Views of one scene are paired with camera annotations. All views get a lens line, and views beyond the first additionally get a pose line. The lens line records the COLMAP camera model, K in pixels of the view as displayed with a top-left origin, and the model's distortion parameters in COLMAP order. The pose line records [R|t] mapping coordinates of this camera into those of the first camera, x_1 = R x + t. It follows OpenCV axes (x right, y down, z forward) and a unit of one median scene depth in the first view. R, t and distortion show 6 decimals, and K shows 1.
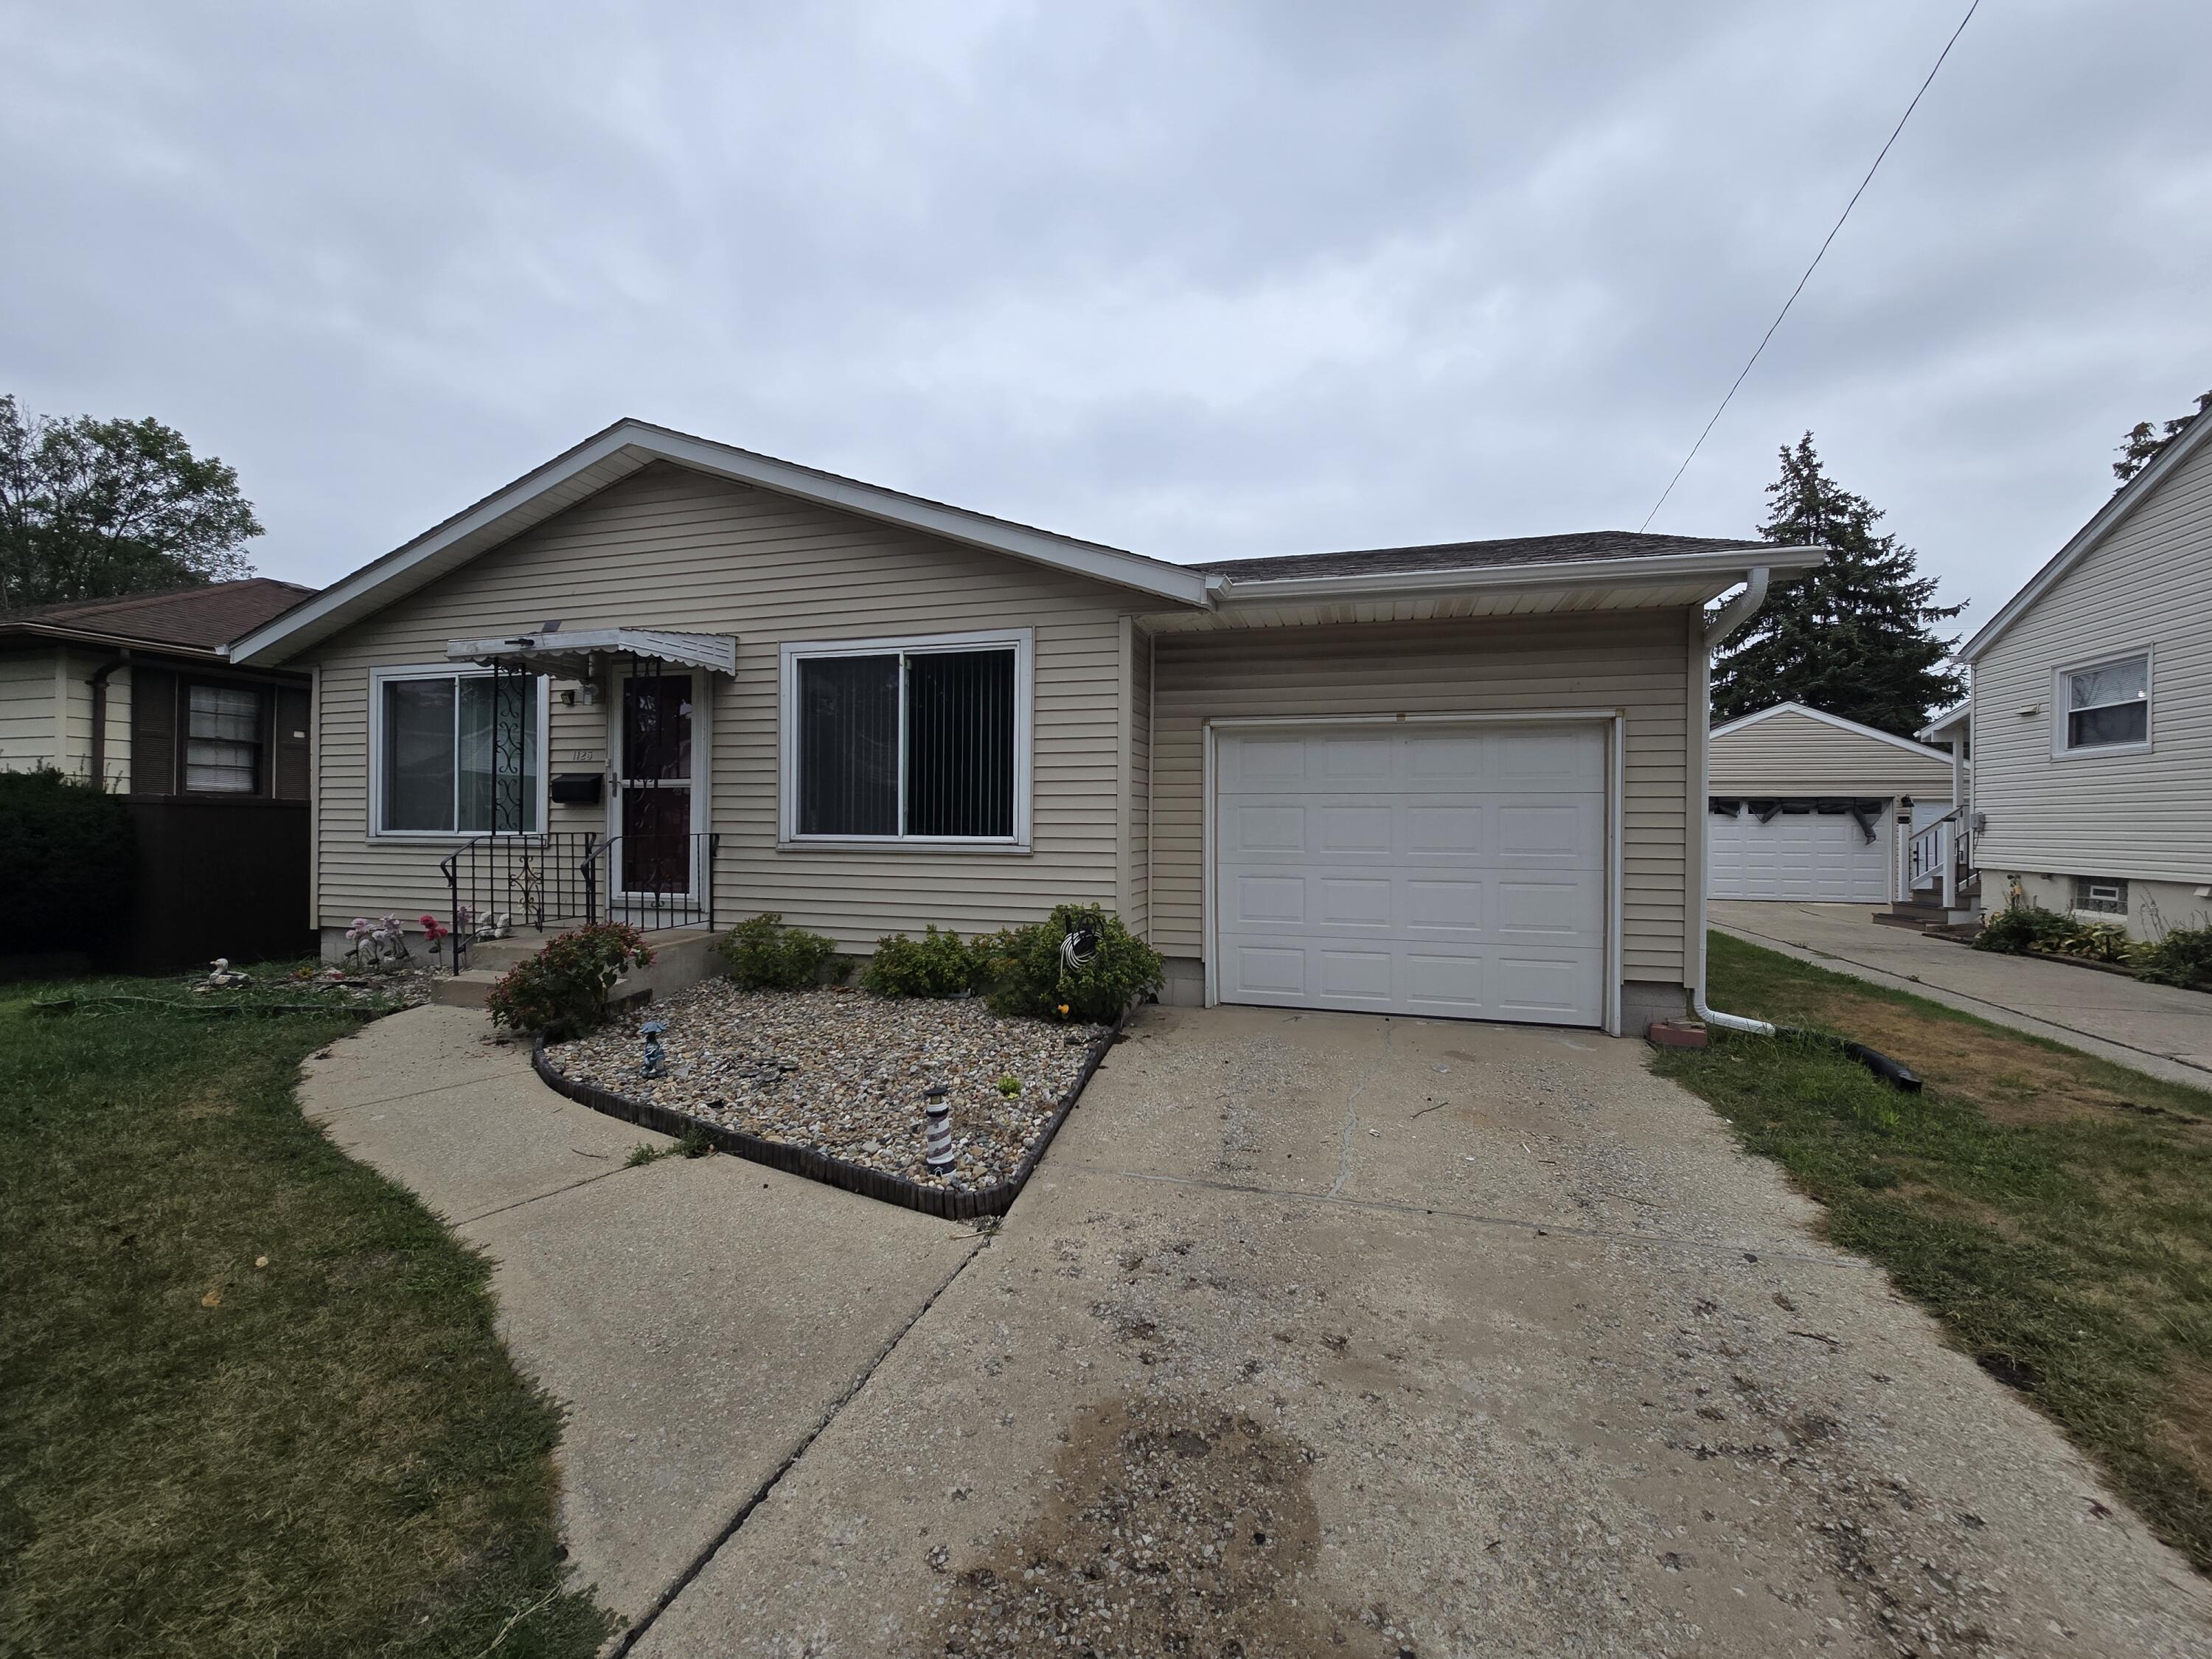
lens RADIAL K [[902.6, 0, 1103.3], [0, 902.6, 830.2], [0, 0, 1]] dist [0.000706, 0.000174]
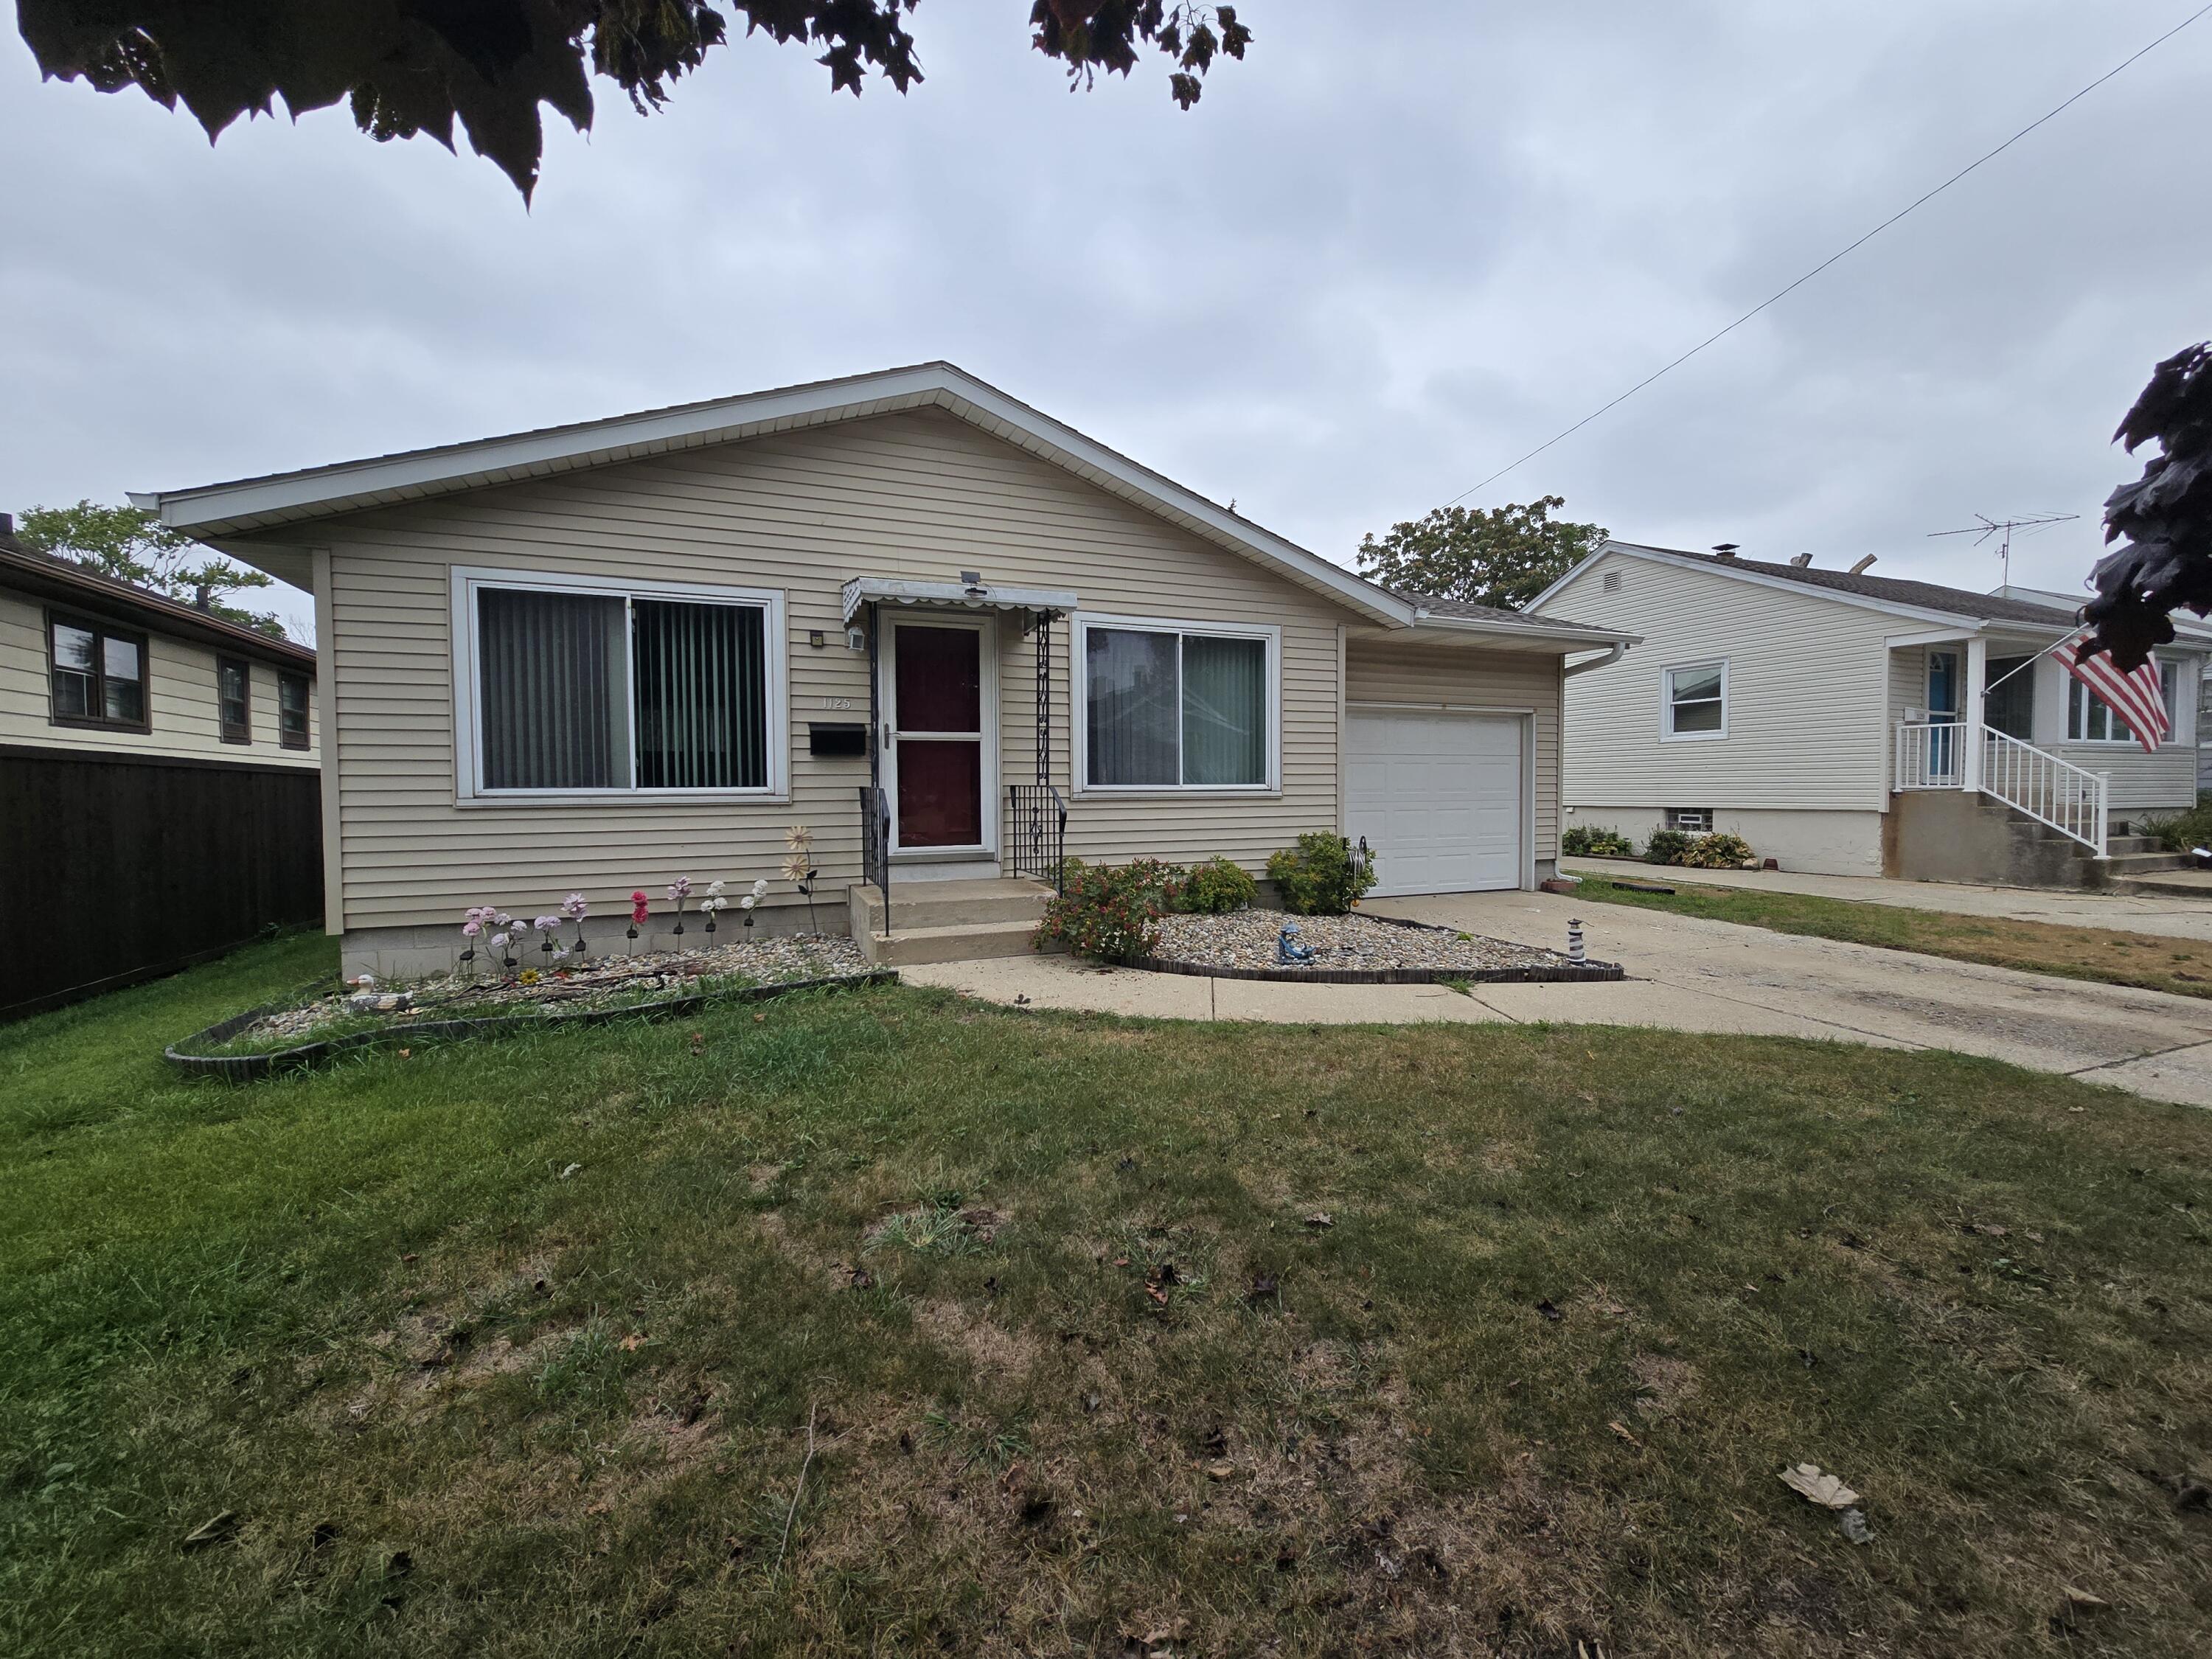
lens RADIAL K [[902.6, 0, 1087.2], [0, 902.6, 813.8], [0, 0, 1]] dist [0.000706, 0.000174]
pose [[0.777914, -0.033713, 0.627465, -1.039665], [0.009153, 0.999062, 0.042330, -0.007543], [-0.628304, -0.027186, 0.777493, 0.130910]]
